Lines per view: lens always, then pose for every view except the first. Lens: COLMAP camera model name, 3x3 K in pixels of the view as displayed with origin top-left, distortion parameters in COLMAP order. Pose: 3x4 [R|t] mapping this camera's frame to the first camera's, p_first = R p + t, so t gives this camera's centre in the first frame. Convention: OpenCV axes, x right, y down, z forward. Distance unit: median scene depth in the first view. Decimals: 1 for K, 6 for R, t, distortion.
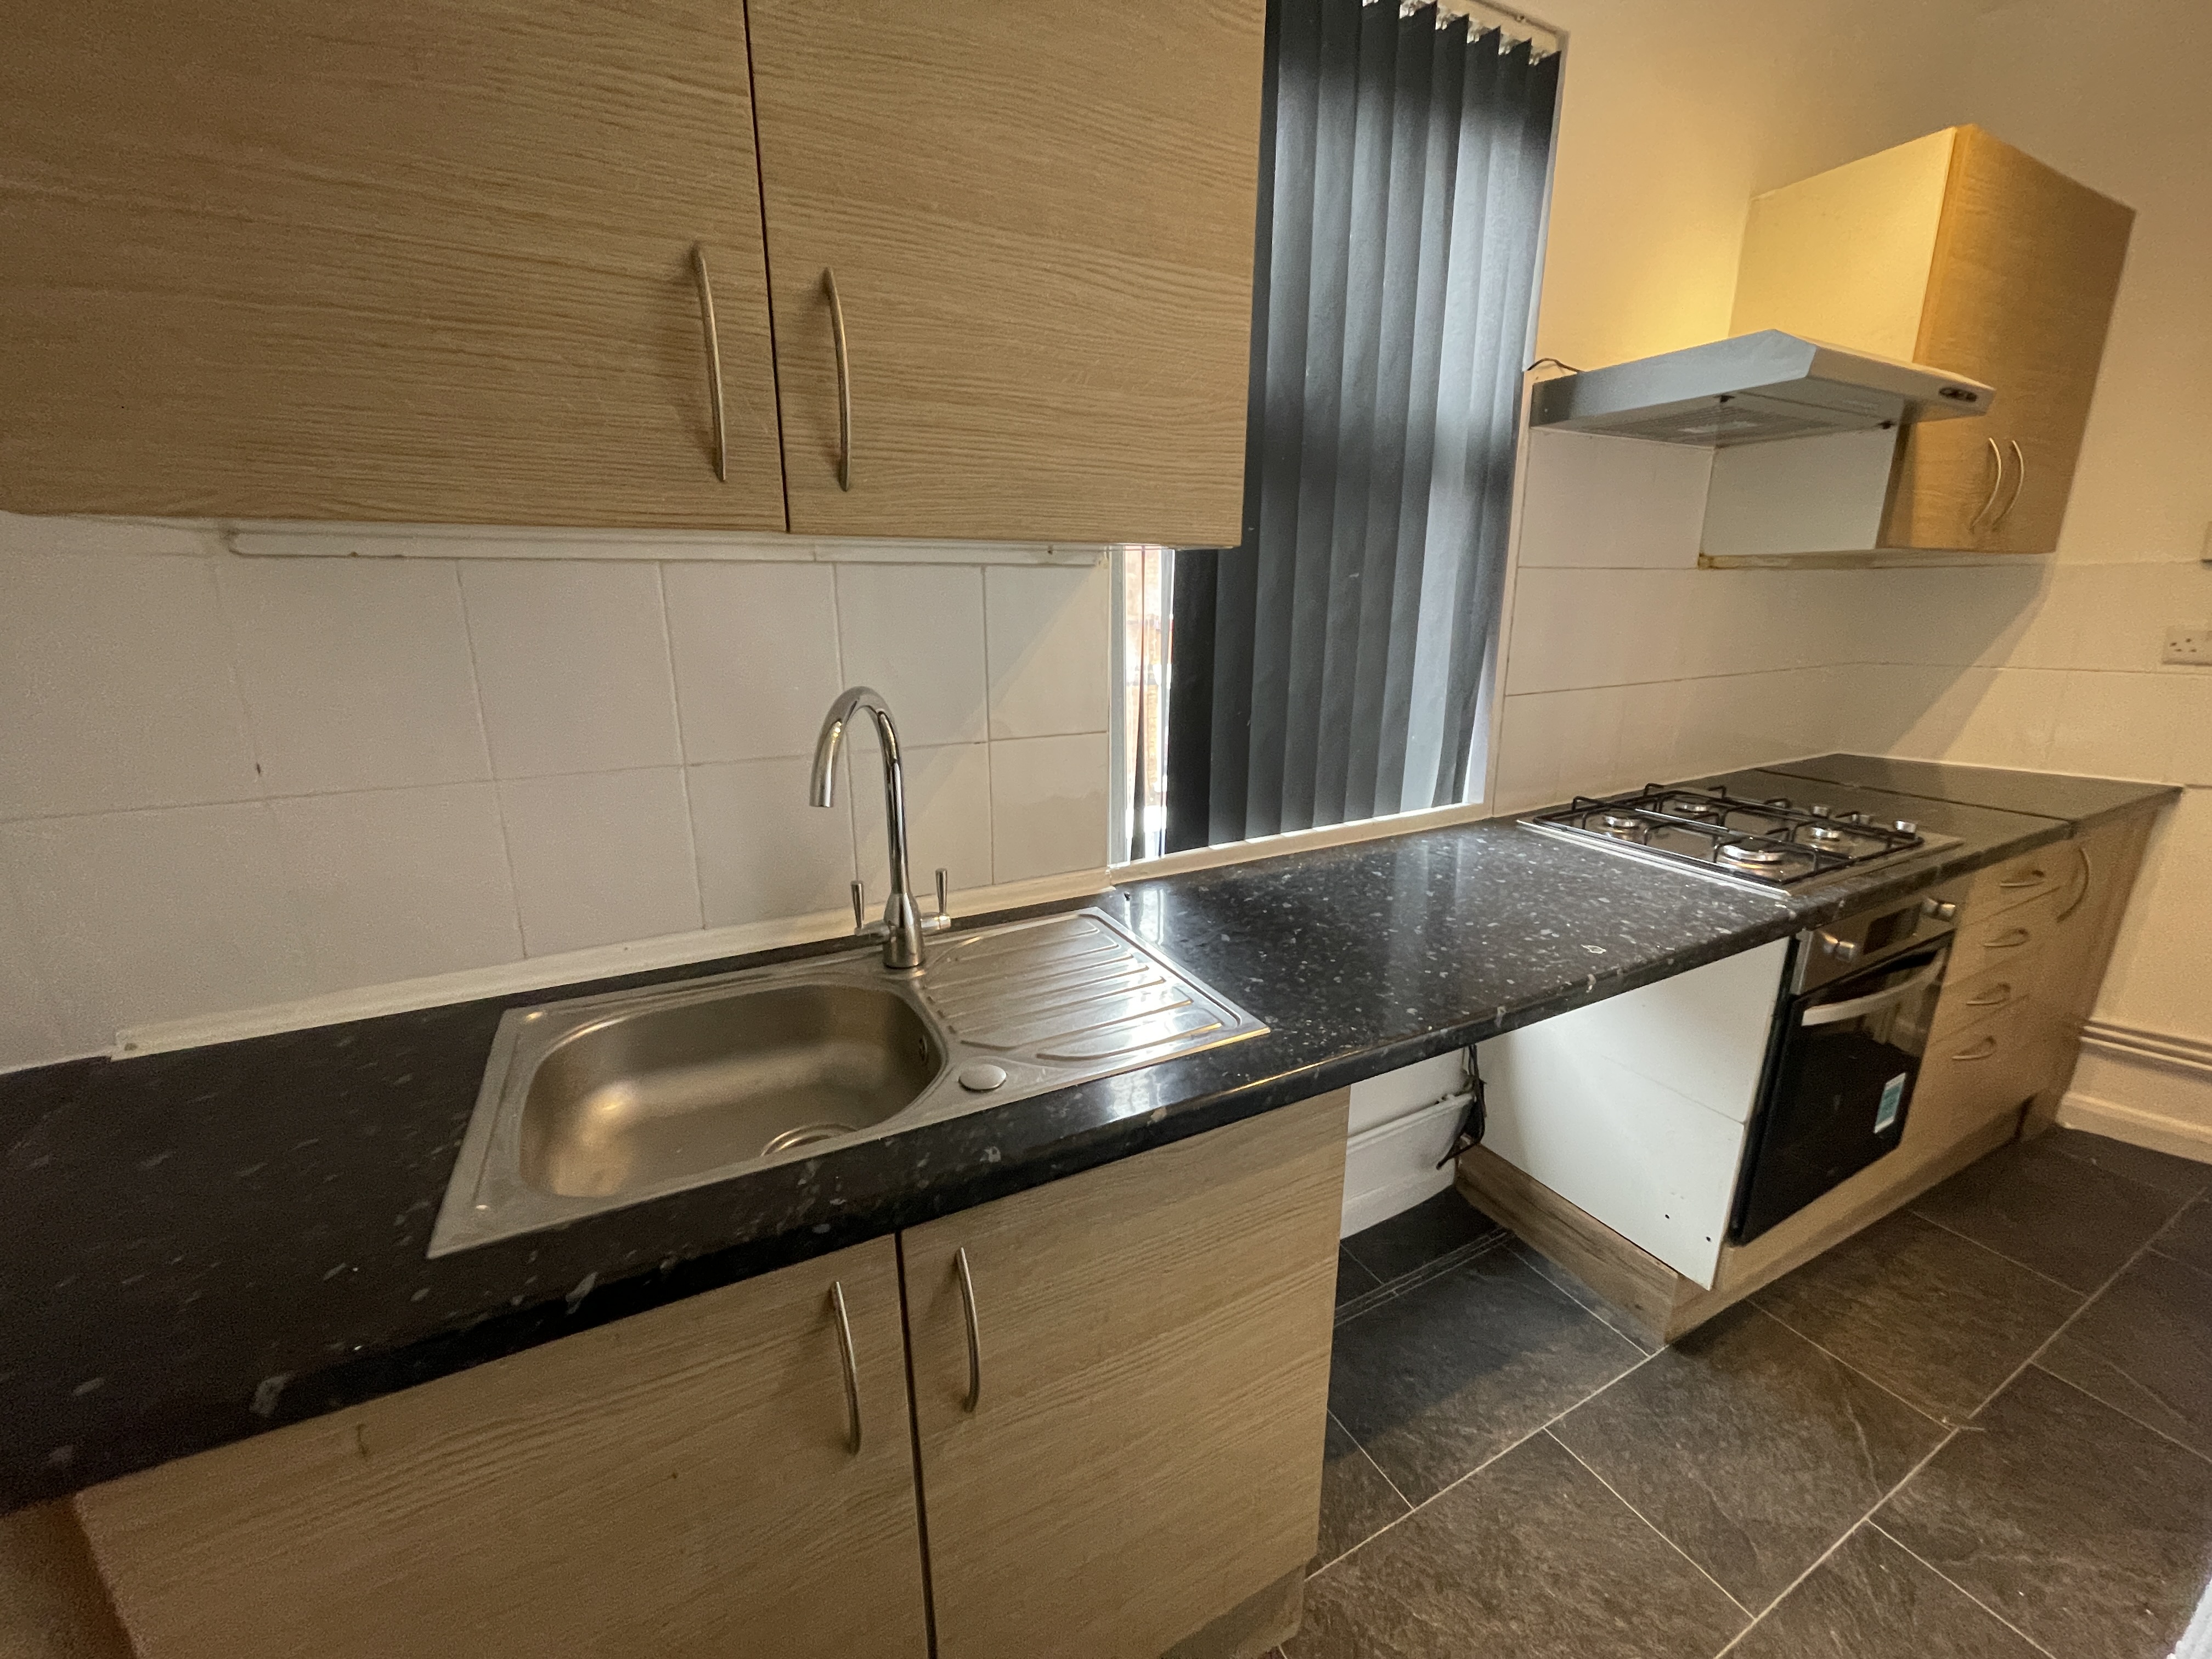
lens RADIAL K [[876.5, 0, 1106.0], [0, 876.5, 829.5], [0, 0, 1]] dist [-0.007317, -0.000151]
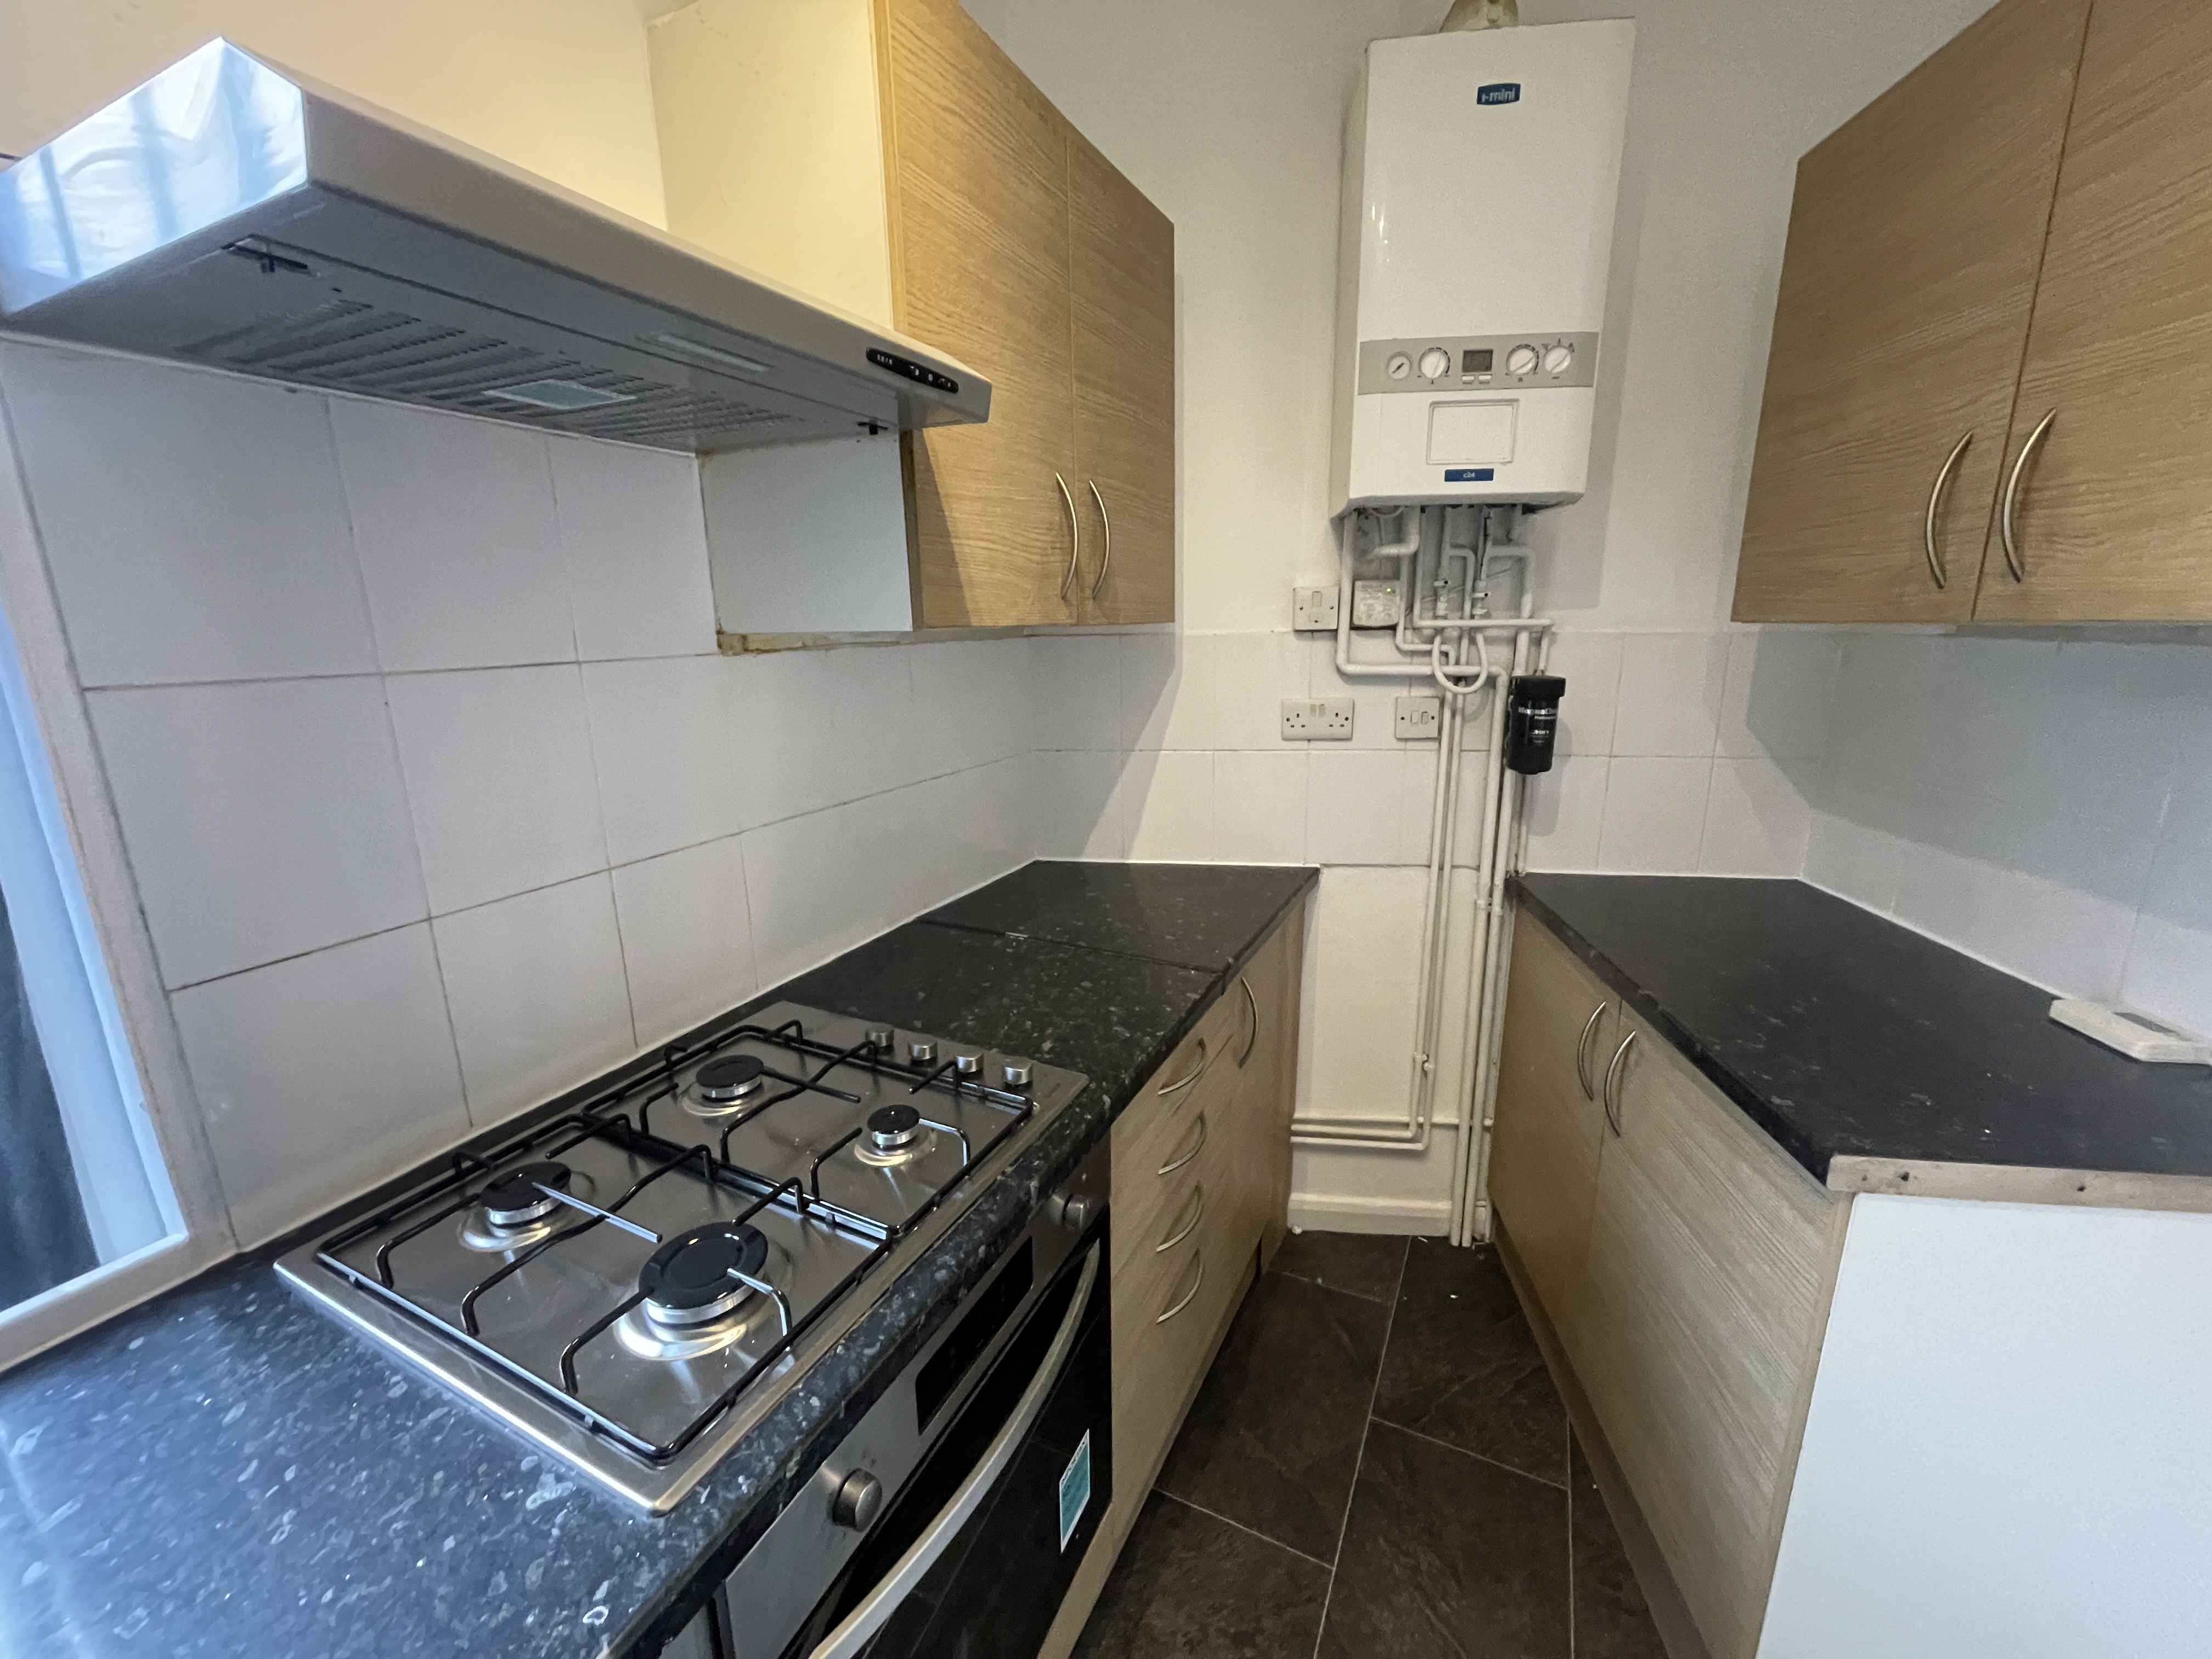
lens RADIAL K [[876.5, 0, 1106.0], [0, 876.5, 829.5], [0, 0, 1]] dist [-0.007317, -0.000151]
pose [[0.802470, -0.141737, 0.579615, 0.517454], [0.161958, 0.986650, 0.017042, -0.144821], [-0.574293, 0.080197, 0.814712, 0.358851]]
